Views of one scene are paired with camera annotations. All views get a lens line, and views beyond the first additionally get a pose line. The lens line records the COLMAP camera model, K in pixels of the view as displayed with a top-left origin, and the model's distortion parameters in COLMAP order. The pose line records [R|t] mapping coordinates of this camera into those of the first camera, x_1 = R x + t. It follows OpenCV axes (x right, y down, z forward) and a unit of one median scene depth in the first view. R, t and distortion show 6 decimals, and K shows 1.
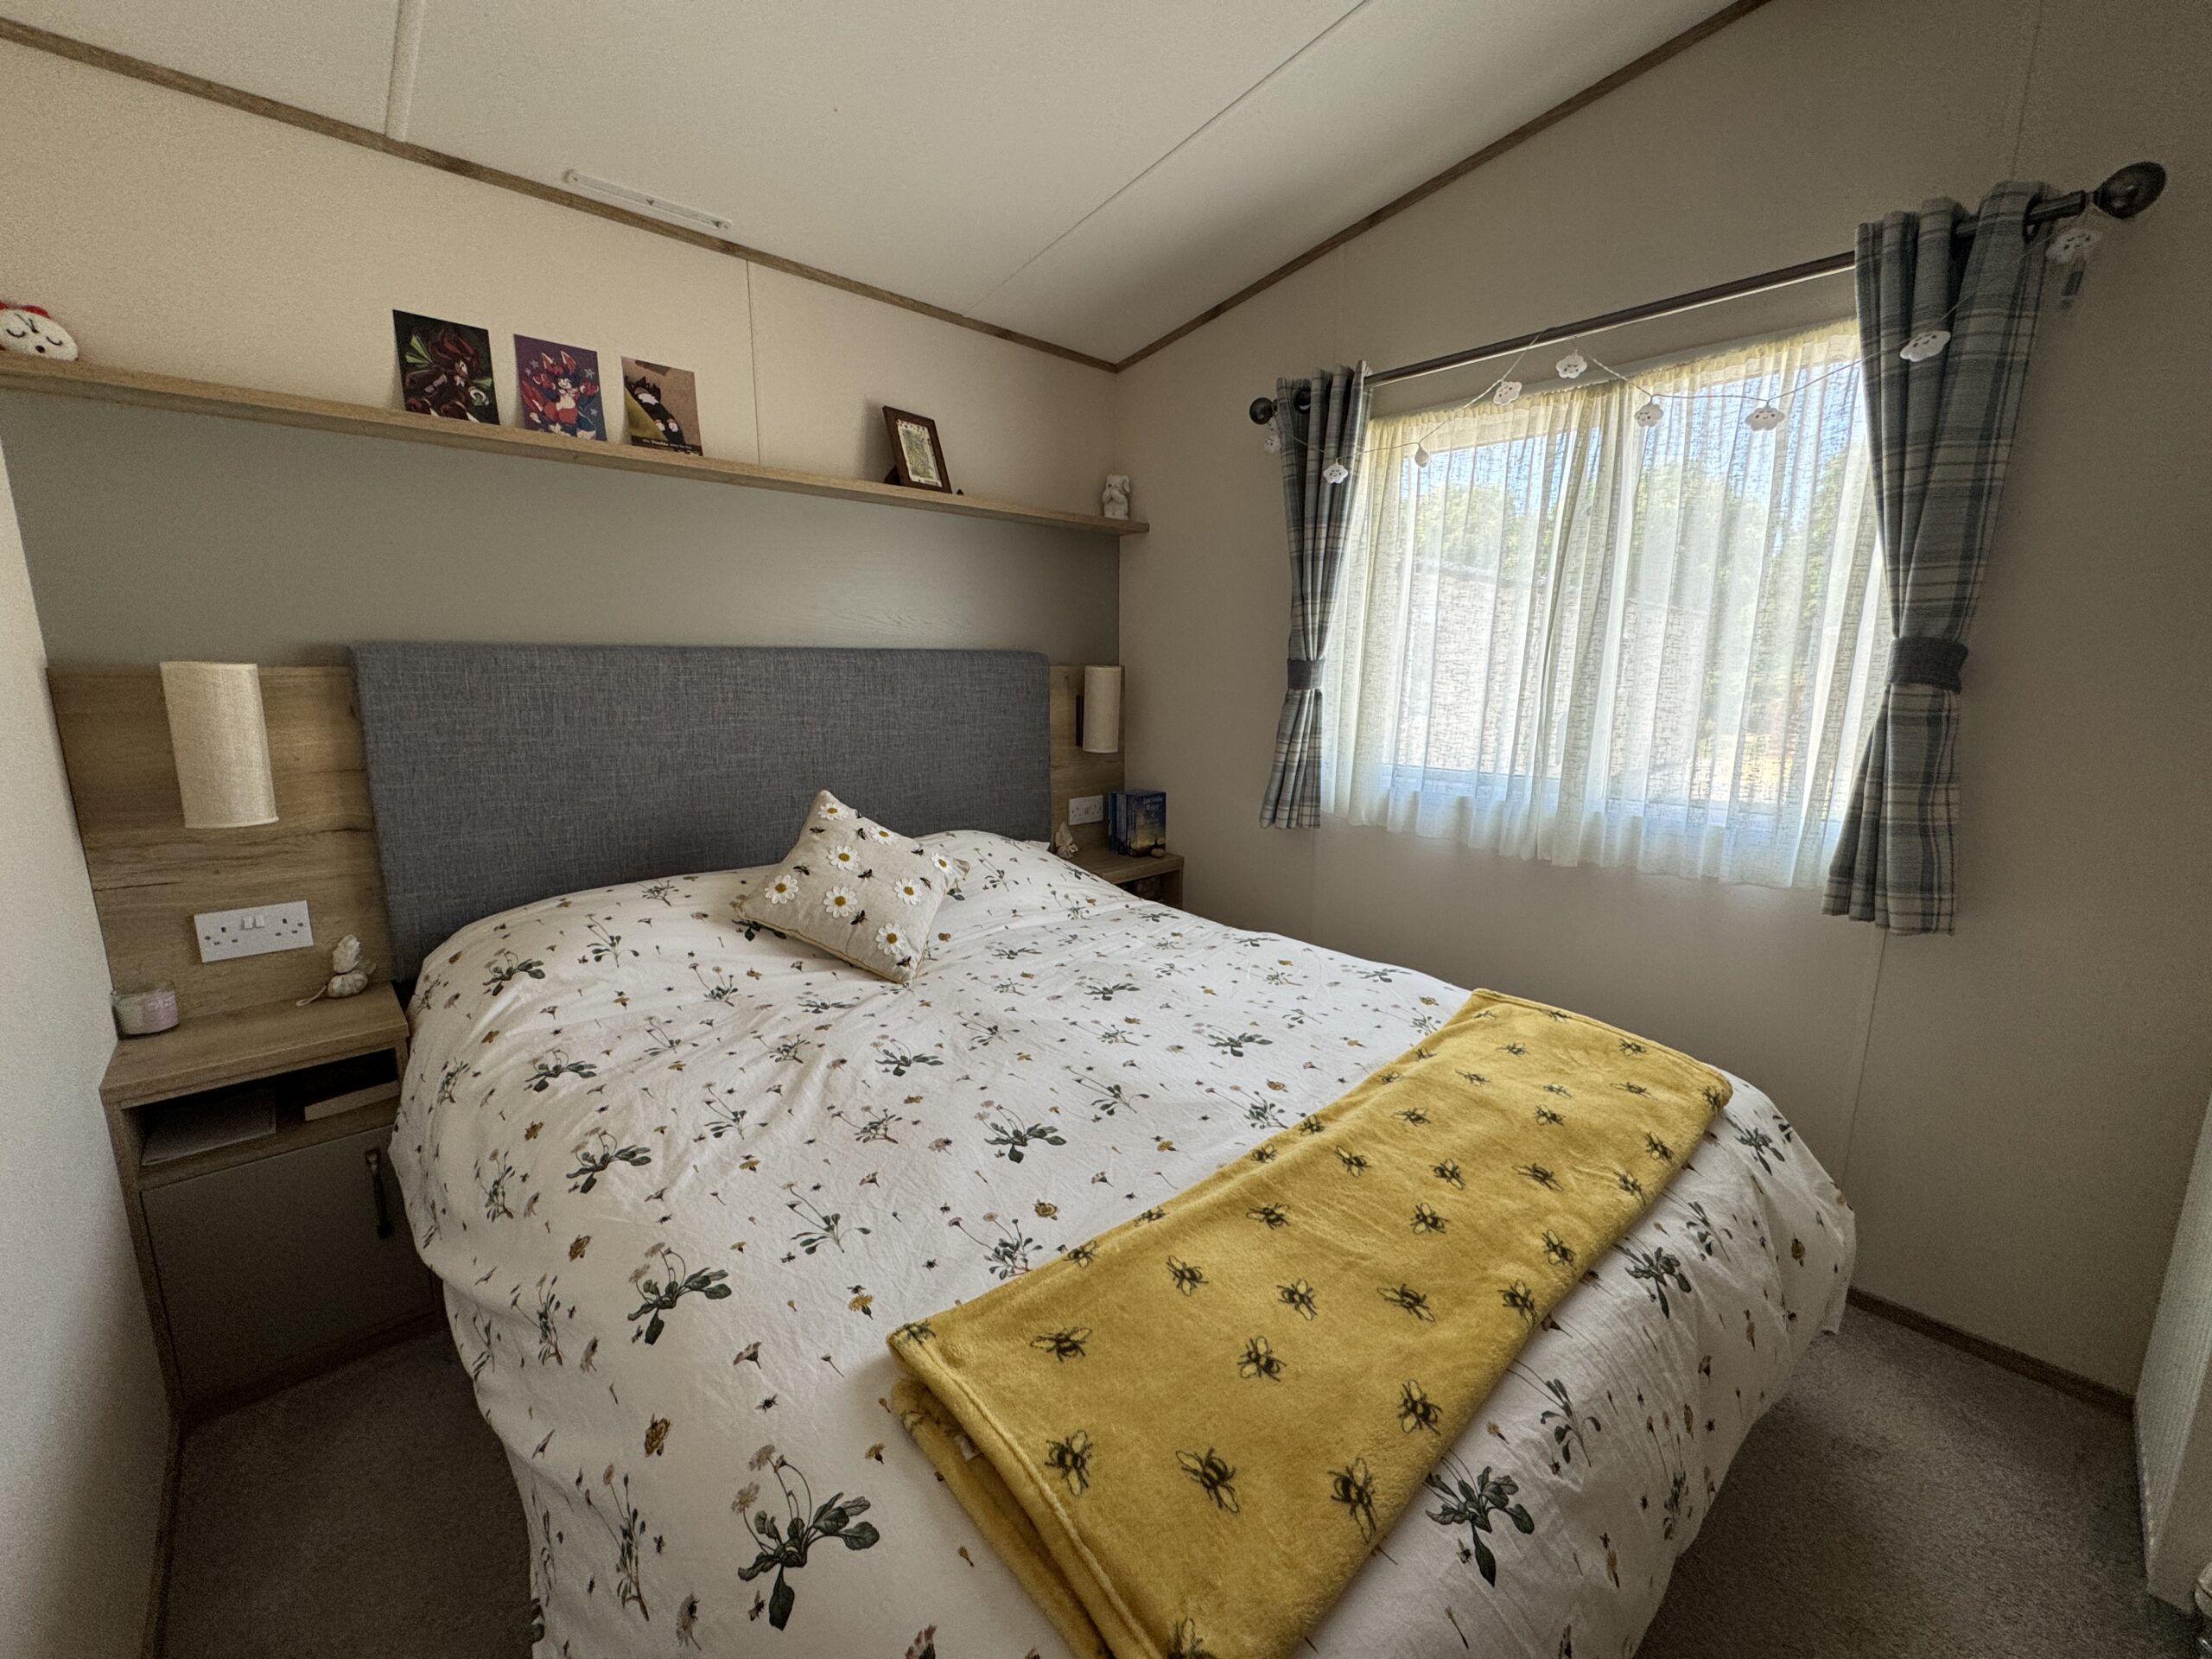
lens RADIAL K [[886.5, 0, 1105.6], [0, 886.5, 827.2], [0, 0, 1]] dist [-0.002956, 0.000484]
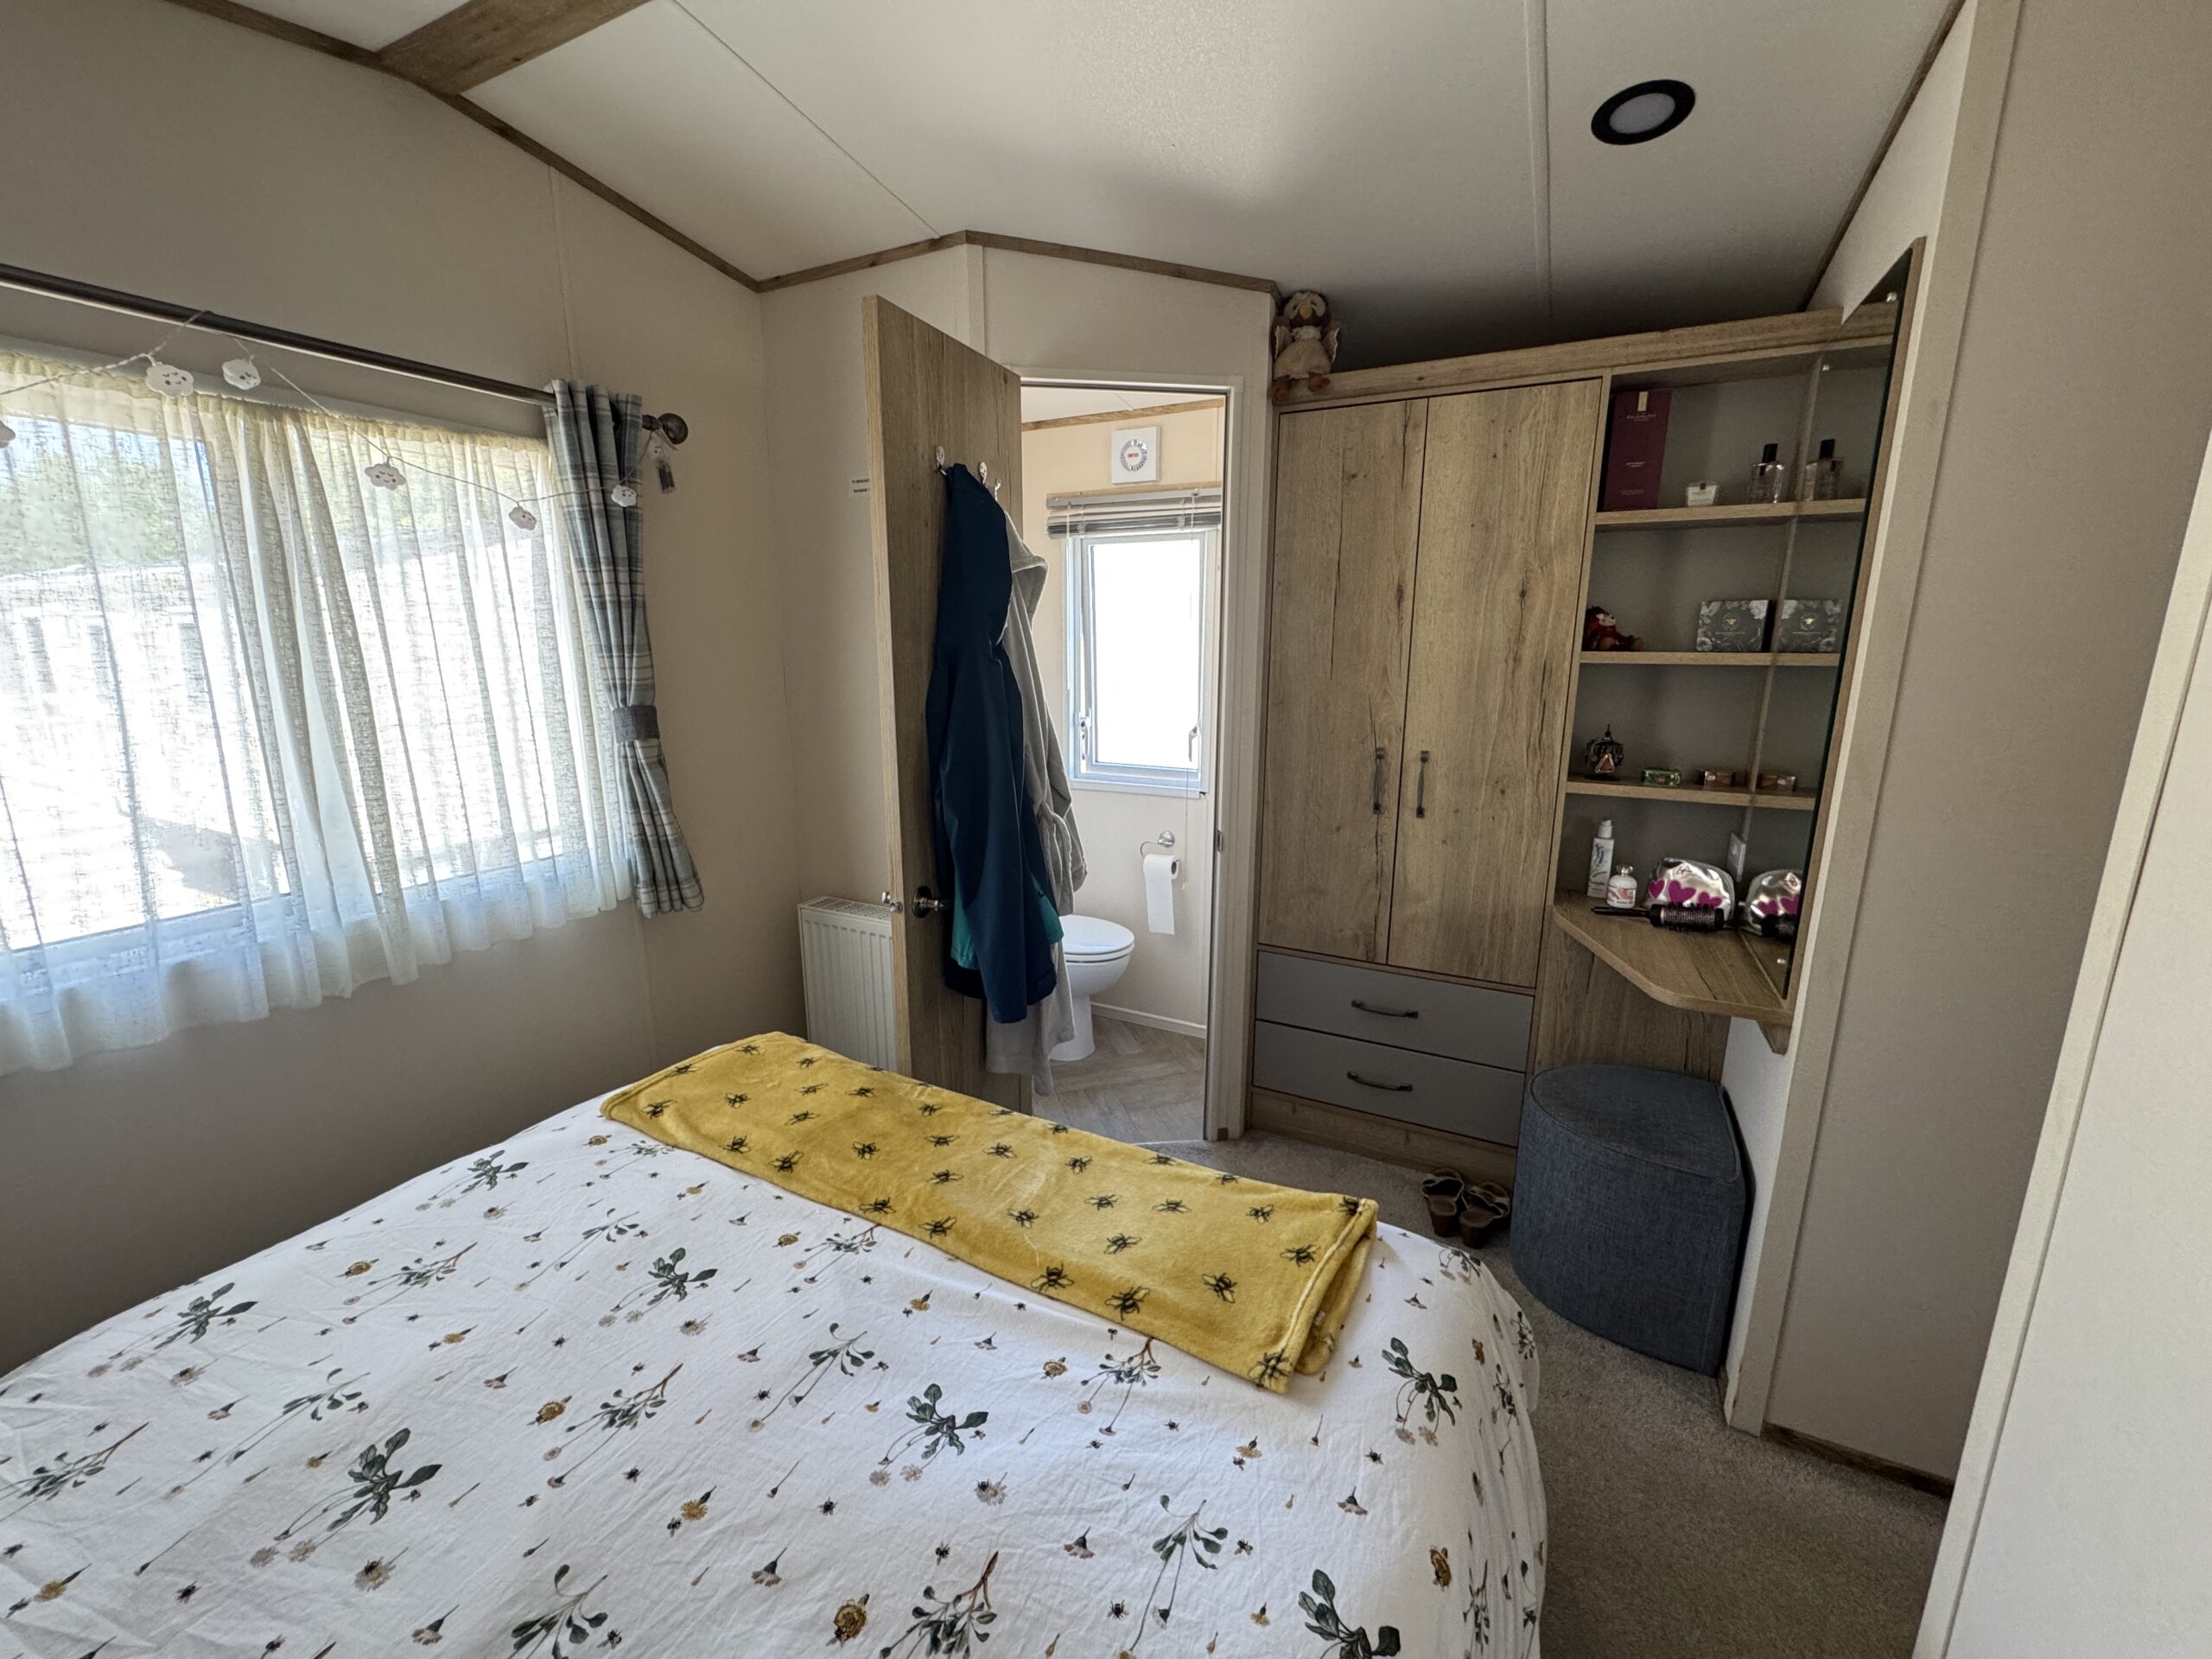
lens RADIAL K [[886.5, 0, 1105.6], [0, 886.5, 827.2], [0, 0, 1]] dist [-0.002956, 0.000484]
pose [[-0.340673, -0.201048, 0.918434, -0.687240], [0.169189, 0.947812, 0.270236, -0.312907], [-0.924833, 0.247451, -0.288879, 0.853925]]
